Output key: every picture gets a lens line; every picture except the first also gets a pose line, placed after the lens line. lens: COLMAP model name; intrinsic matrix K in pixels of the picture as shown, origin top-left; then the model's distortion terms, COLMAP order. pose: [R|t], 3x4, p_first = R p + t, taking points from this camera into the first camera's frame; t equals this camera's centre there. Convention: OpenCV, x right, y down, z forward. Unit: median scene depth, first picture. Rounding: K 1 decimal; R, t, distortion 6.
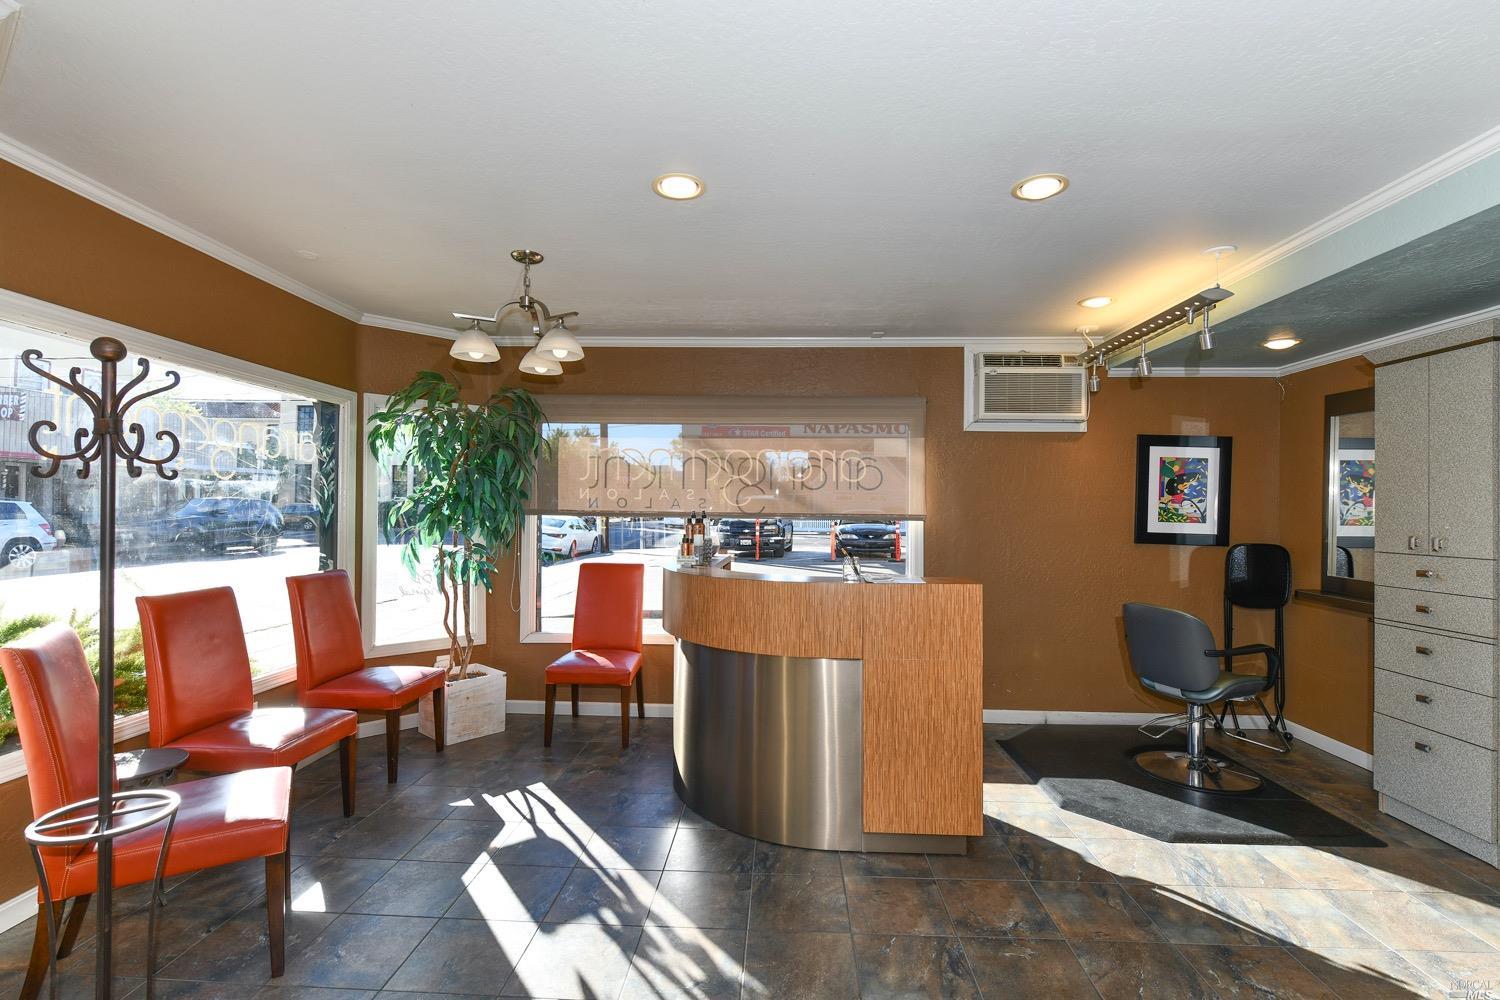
lens RADIAL K [[687.8, 0, 750.3], [0, 687.8, 506.6], [0, 0, 1]] dist [-0.000478, -0.000248]
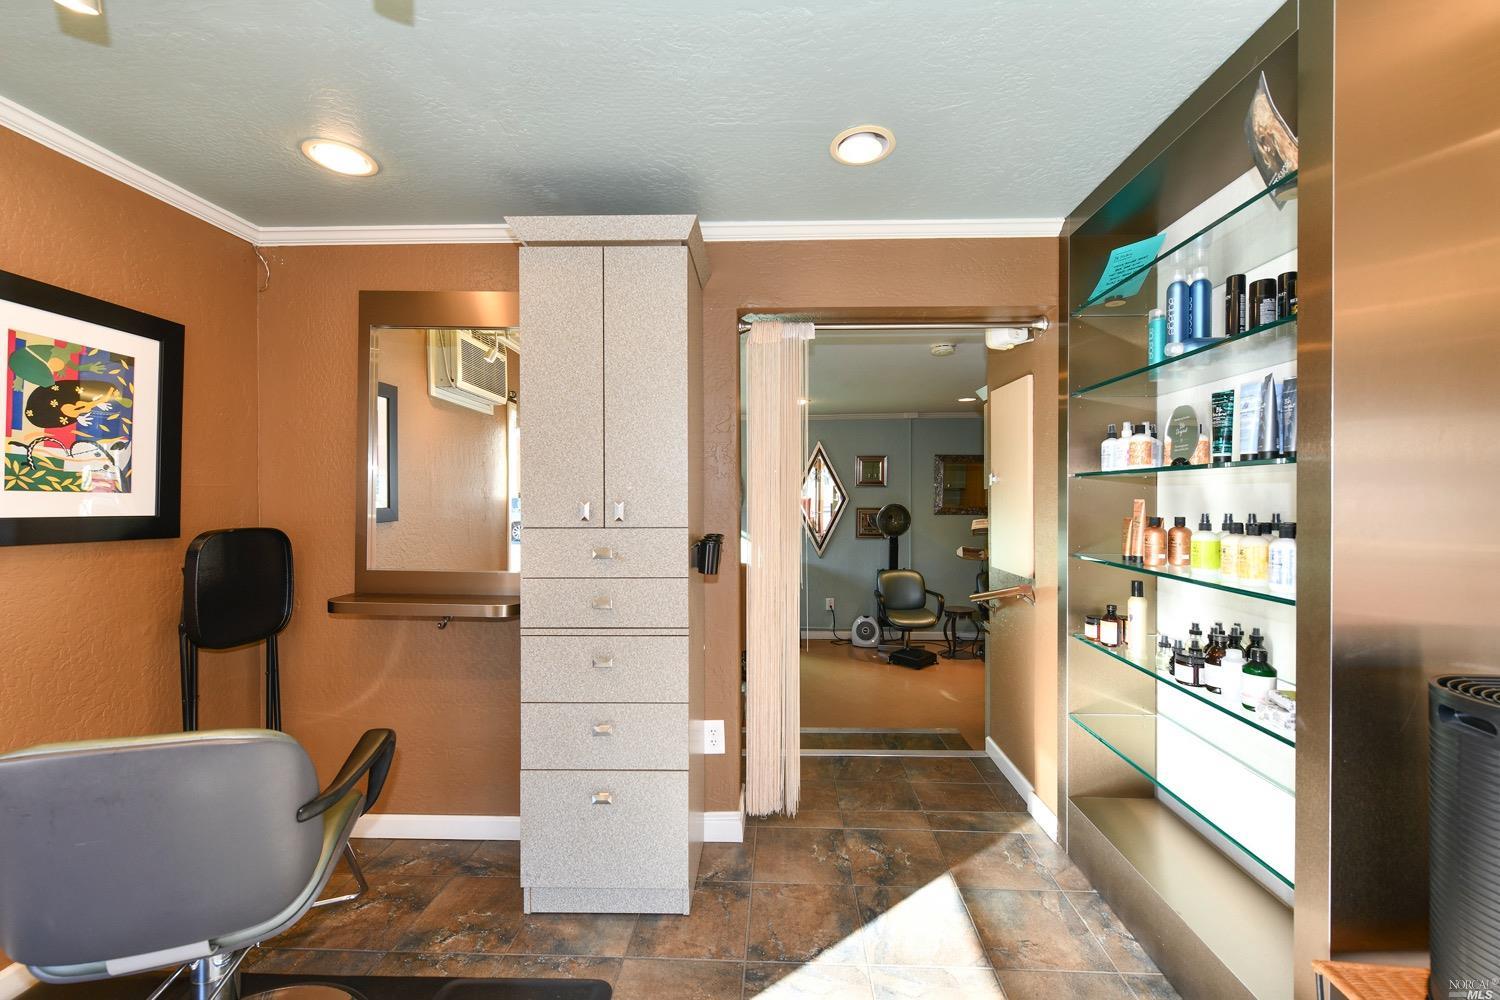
lens RADIAL K [[595.3, 0, 754.7], [0, 595.3, 493.6], [0, 0, 1]] dist [-0.000852, -0.000055]
pose [[-0.002402, -0.010793, 0.999939, 0.248653], [-0.001569, 0.999941, 0.010789, 0.019497], [-0.999996, -0.001543, -0.002419, 0.568062]]
